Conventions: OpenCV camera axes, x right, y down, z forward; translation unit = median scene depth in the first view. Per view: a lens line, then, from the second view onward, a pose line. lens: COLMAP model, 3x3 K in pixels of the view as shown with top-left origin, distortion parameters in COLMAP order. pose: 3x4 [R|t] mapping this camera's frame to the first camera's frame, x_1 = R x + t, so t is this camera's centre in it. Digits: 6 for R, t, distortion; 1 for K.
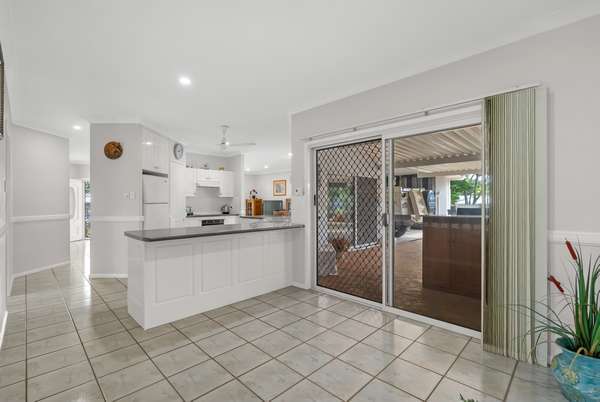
lens RADIAL K [[275.1, 0, 305.5], [0, 275.1, 202.9], [0, 0, 1]] dist [-0.007250, 0.000334]
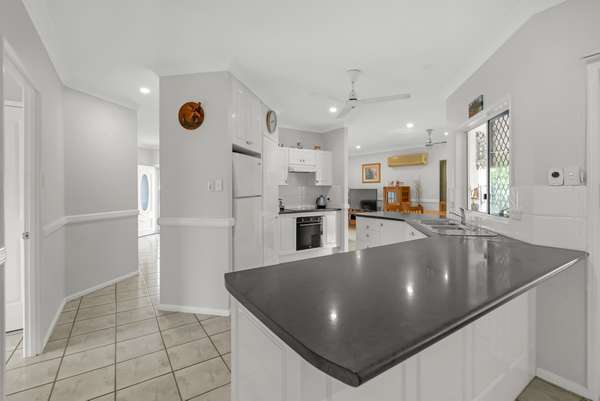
lens RADIAL K [[275.1, 0, 303.3], [0, 275.1, 189.6], [0, 0, 1]] dist [-0.007250, 0.000334]
pose [[0.979552, -0.000874, -0.201190, -0.208207], [0.001037, 0.999999, 0.000703, -0.011989], [0.201190, -0.000898, 0.979552, 0.279690]]
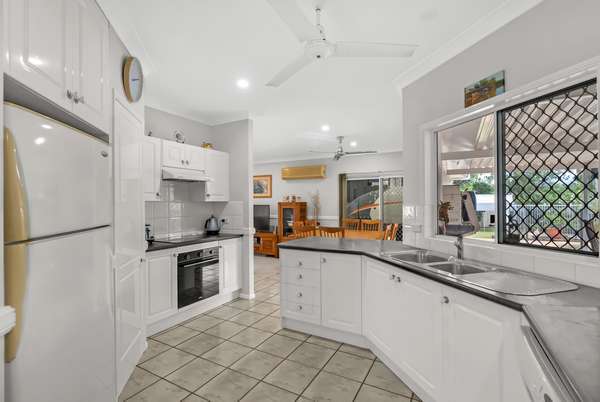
lens RADIAL K [[275.1, 0, 298.2], [0, 275.1, 204.6], [0, 0, 1]] dist [-0.007250, 0.000334]
pose [[0.966470, -0.005126, 0.256728, -0.297056], [0.004293, 0.999984, 0.003802, -0.018345], [-0.256743, -0.002572, 0.966476, 0.508987]]
